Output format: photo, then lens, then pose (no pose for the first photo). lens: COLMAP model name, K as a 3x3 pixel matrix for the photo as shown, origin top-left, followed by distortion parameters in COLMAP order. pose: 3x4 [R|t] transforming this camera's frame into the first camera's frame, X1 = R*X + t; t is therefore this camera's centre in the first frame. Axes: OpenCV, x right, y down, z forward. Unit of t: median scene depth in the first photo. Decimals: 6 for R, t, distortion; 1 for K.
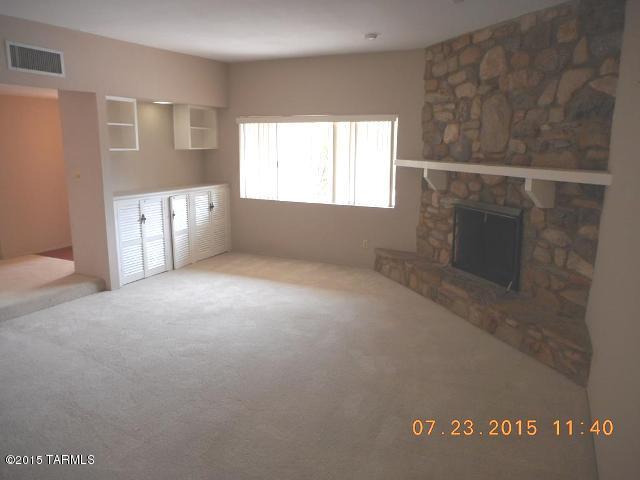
lens RADIAL K [[479.0, 0, 320.0], [0, 479.0, 240.0], [0, 0, 1]] dist [-0.000887, 0.030283]
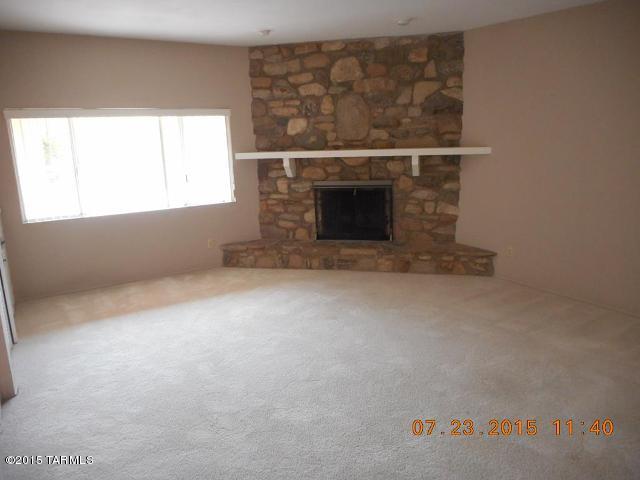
lens RADIAL K [[479.0, 0, 320.0], [0, 479.0, 240.0], [0, 0, 1]] dist [-0.000887, 0.030283]
pose [[0.549718, -0.208498, 0.808912, -0.766469], [0.201848, 0.972810, 0.113571, -0.086543], [-0.810597, 0.100845, 0.576856, 0.361500]]
